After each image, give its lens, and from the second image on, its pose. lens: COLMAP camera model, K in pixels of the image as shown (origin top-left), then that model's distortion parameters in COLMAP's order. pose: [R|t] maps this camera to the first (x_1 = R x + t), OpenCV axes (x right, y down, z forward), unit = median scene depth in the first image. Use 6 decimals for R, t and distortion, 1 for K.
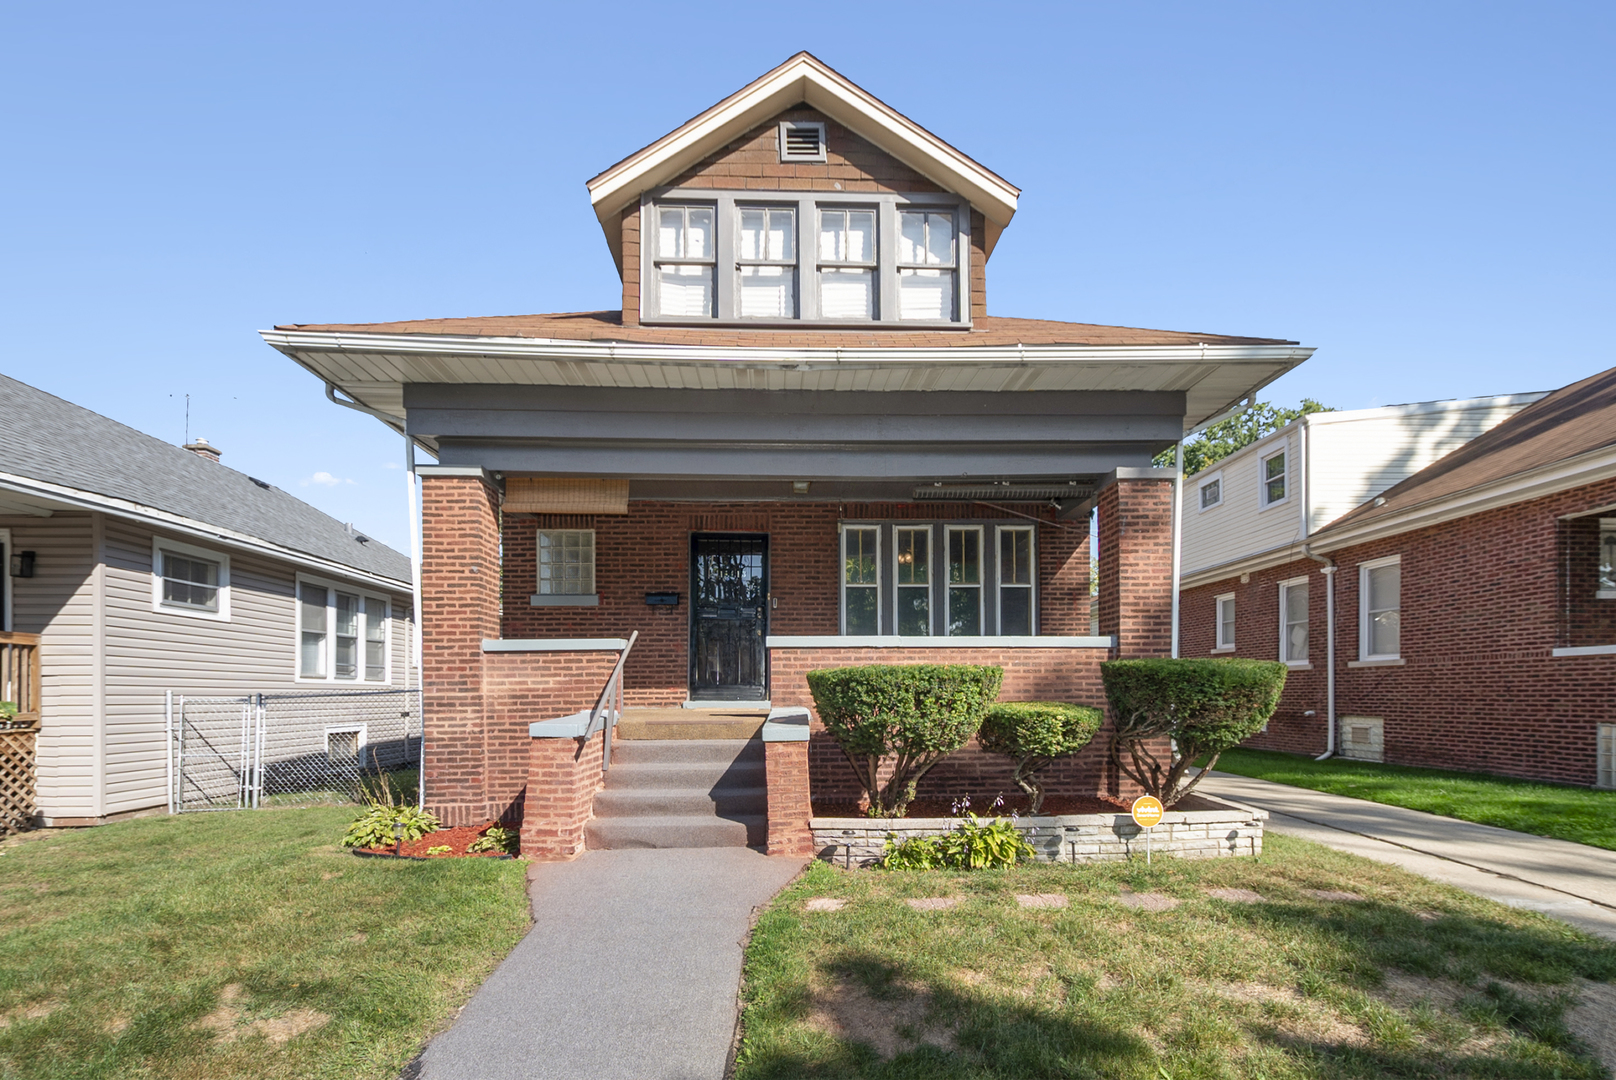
lens RADIAL K [[729.9, 0, 806.8], [0, 729.9, 691.9], [0, 0, 1]] dist [-0.000193, -0.000136]
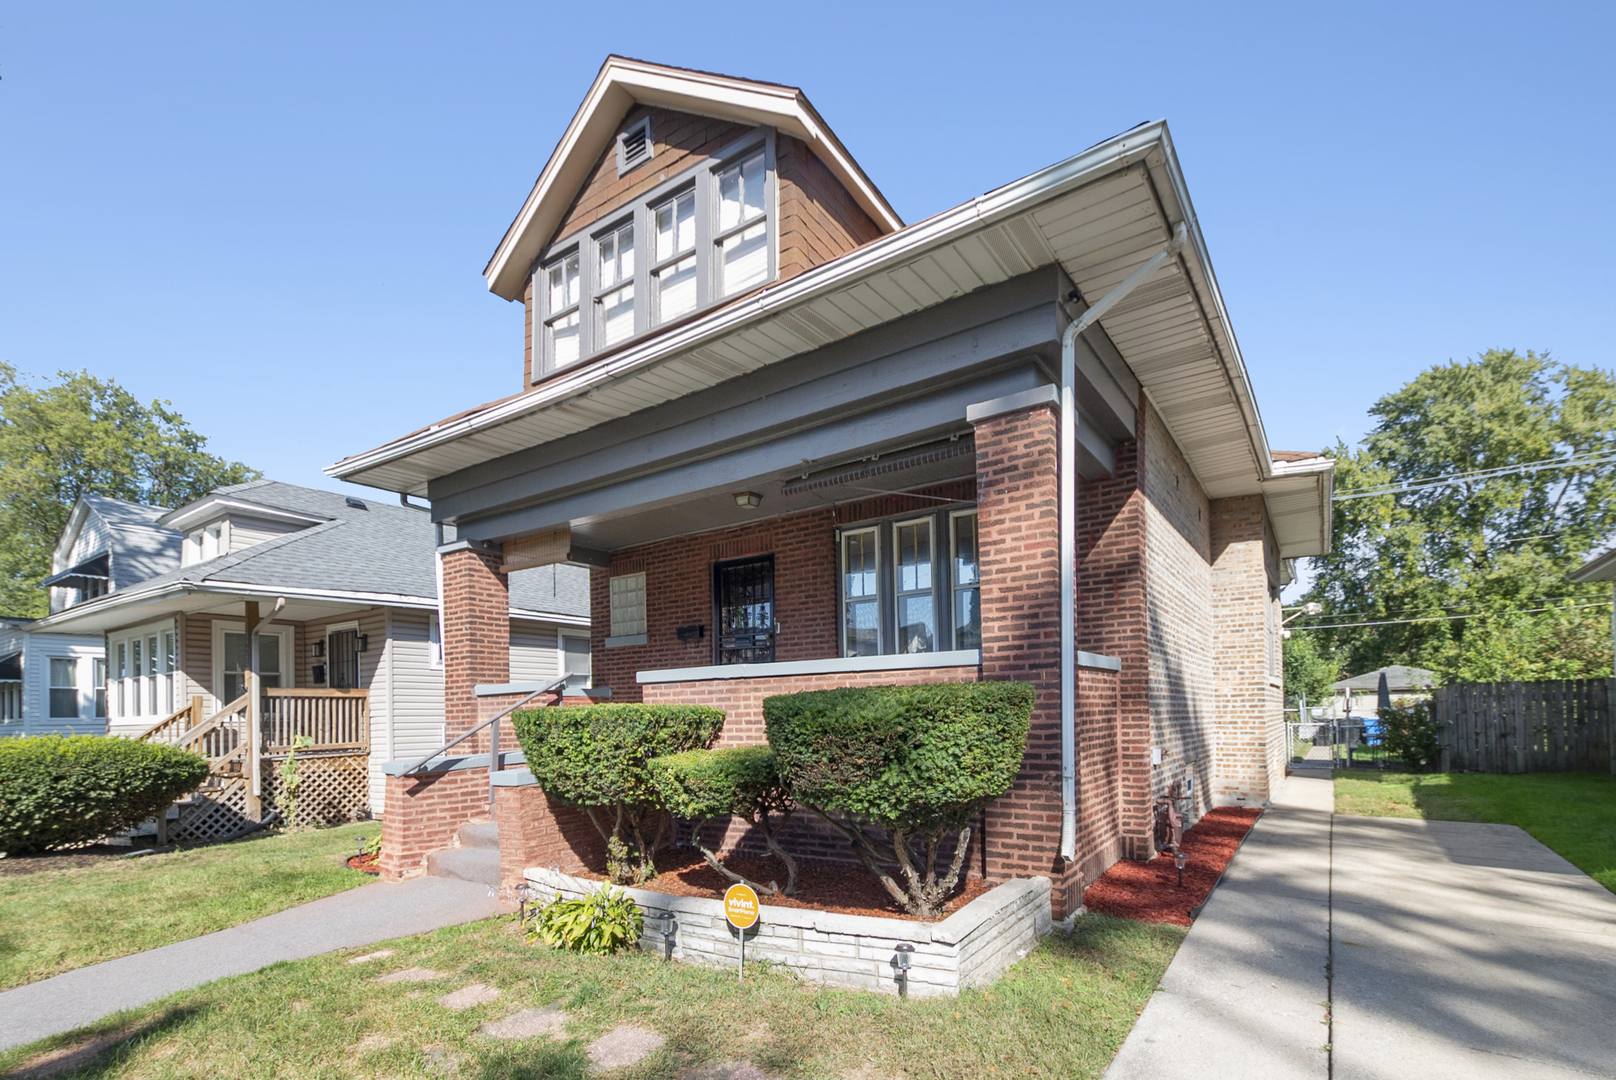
lens RADIAL K [[760.5, 0, 807.8], [0, 760.5, 706.1], [0, 0, 1]] dist [0.002659, 0.000075]
pose [[0.812360, -0.020015, -0.582812, 0.713915], [0.018093, 0.999795, -0.009116, -0.018146], [0.582875, -0.003139, 0.812556, 0.319996]]
